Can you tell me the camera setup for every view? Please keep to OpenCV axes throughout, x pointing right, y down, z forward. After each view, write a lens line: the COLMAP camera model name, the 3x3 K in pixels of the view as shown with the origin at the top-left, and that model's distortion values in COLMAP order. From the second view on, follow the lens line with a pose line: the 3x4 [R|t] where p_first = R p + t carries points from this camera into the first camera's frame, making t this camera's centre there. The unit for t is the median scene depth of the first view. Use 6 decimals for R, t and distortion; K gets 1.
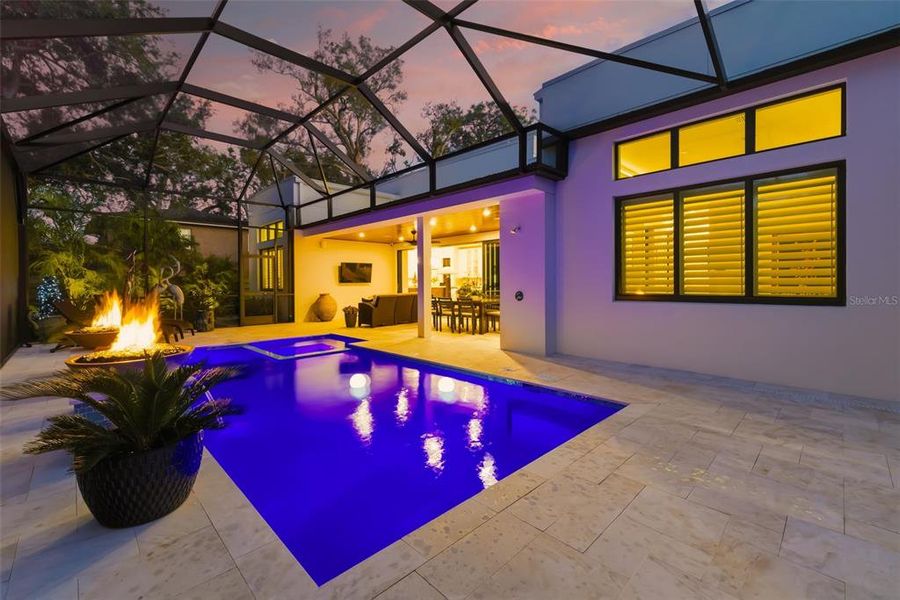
lens RADIAL K [[379.2, 0, 449.7], [0, 379.2, 285.4], [0, 0, 1]] dist [0.001633, 0.000284]
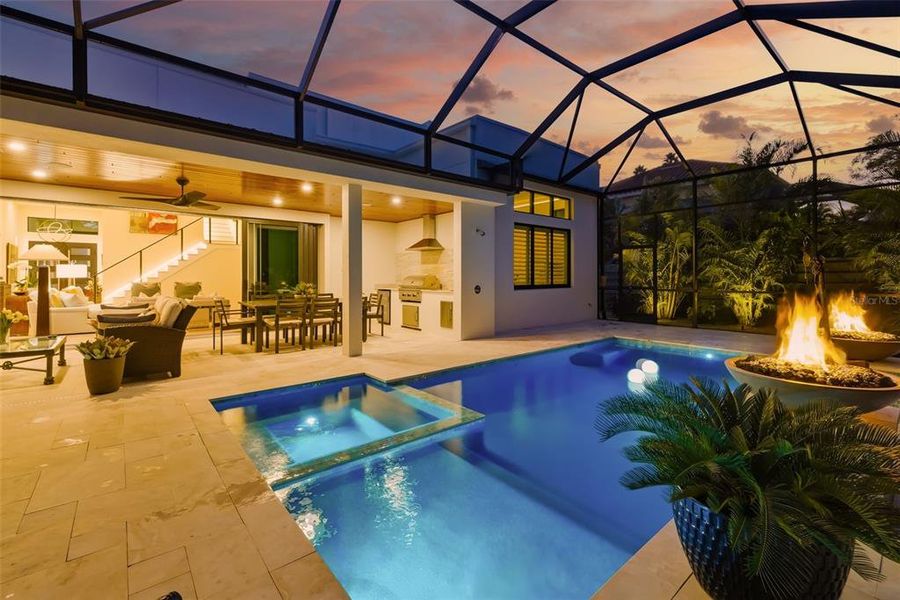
lens RADIAL K [[398.9, 0, 448.8], [0, 398.9, 277.2], [0, 0, 1]] dist [-0.000880, -0.000097]
pose [[0.086362, 0.007493, 0.996236, -0.590677], [0.007968, 0.999935, -0.008212, 0.000238], [-0.996232, 0.008647, 0.086297, 0.562825]]
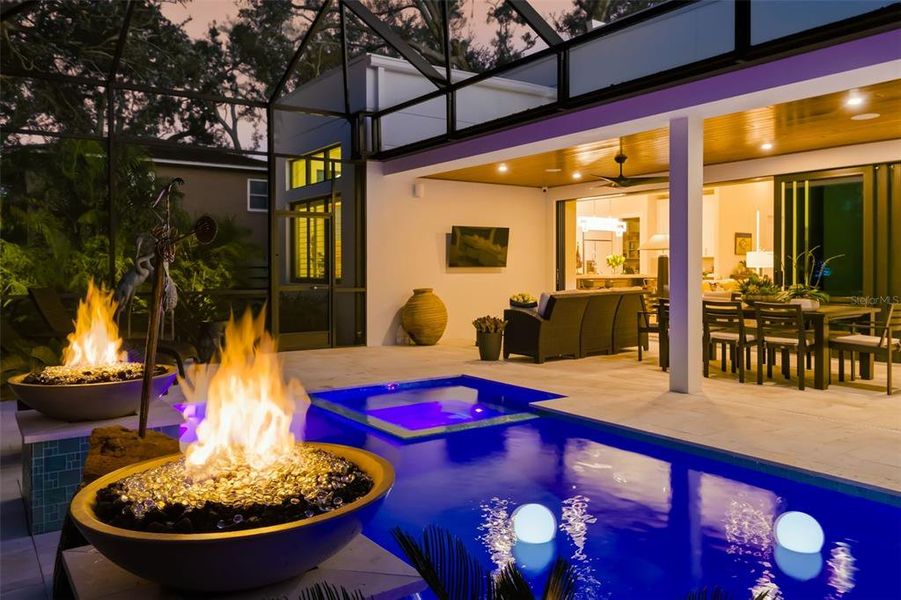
lens RADIAL K [[692.9, 0, 448.6], [0, 692.9, 271.5], [0, 0, 1]] dist [-0.000617, 0.001059]
pose [[0.985117, 0.004985, -0.171815, -0.152657], [-0.005239, 0.999986, -0.001023, -0.000229], [0.171807, 0.001908, 0.985129, 0.122803]]
